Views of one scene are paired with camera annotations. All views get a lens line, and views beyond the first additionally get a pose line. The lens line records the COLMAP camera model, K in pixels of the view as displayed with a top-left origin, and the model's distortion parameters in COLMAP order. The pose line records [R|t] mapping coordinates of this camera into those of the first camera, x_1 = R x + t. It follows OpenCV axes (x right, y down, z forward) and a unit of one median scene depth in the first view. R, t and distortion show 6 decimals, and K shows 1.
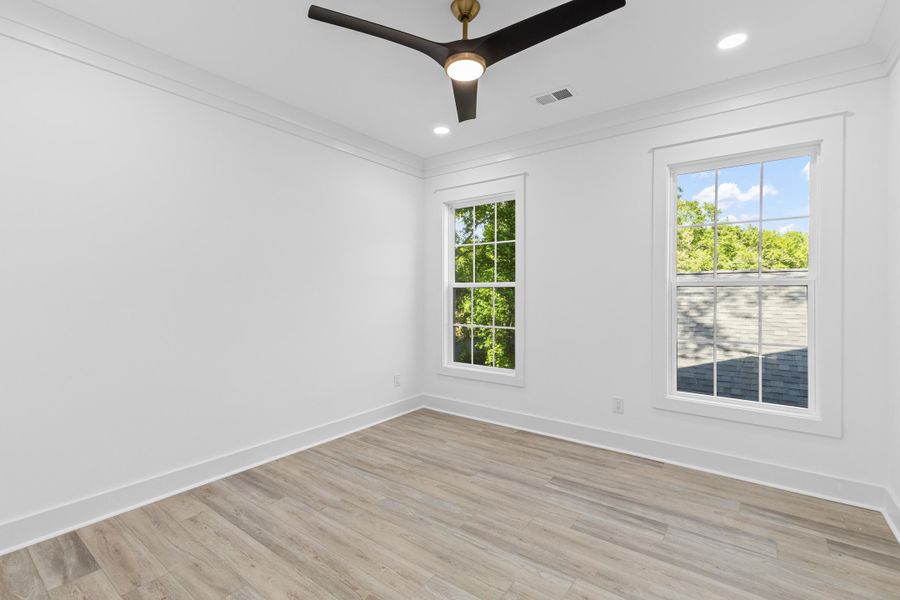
lens RADIAL K [[409.1, 0, 450.3], [0, 409.1, 295.7], [0, 0, 1]] dist [0.018402, 0.002269]
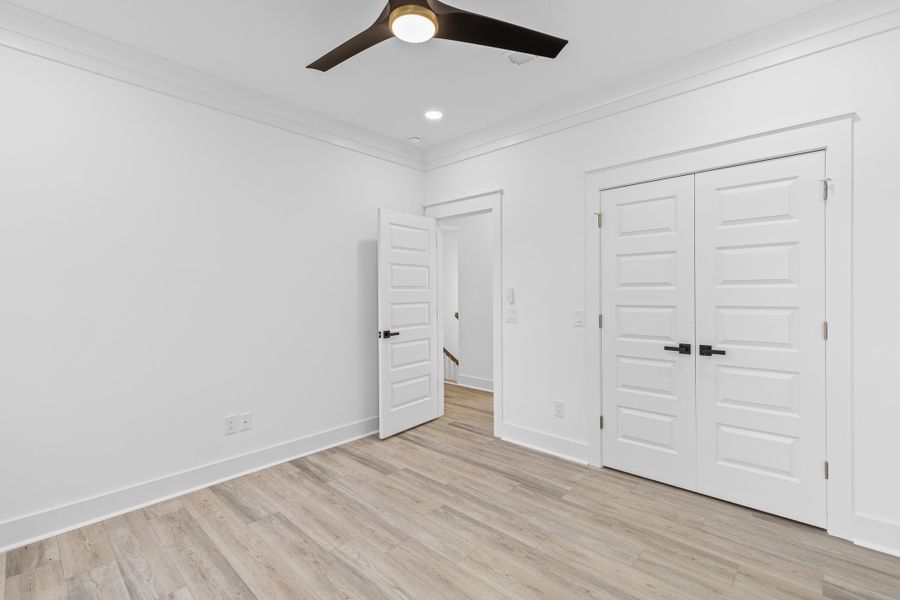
lens RADIAL K [[409.1, 0, 446.5], [0, 409.1, 295.5], [0, 0, 1]] dist [0.018402, 0.002269]
pose [[-0.994727, 0.007317, 0.102295, -0.121756], [0.009729, 0.999686, 0.023099, -0.025015], [-0.102093, 0.023973, -0.994486, 1.947282]]
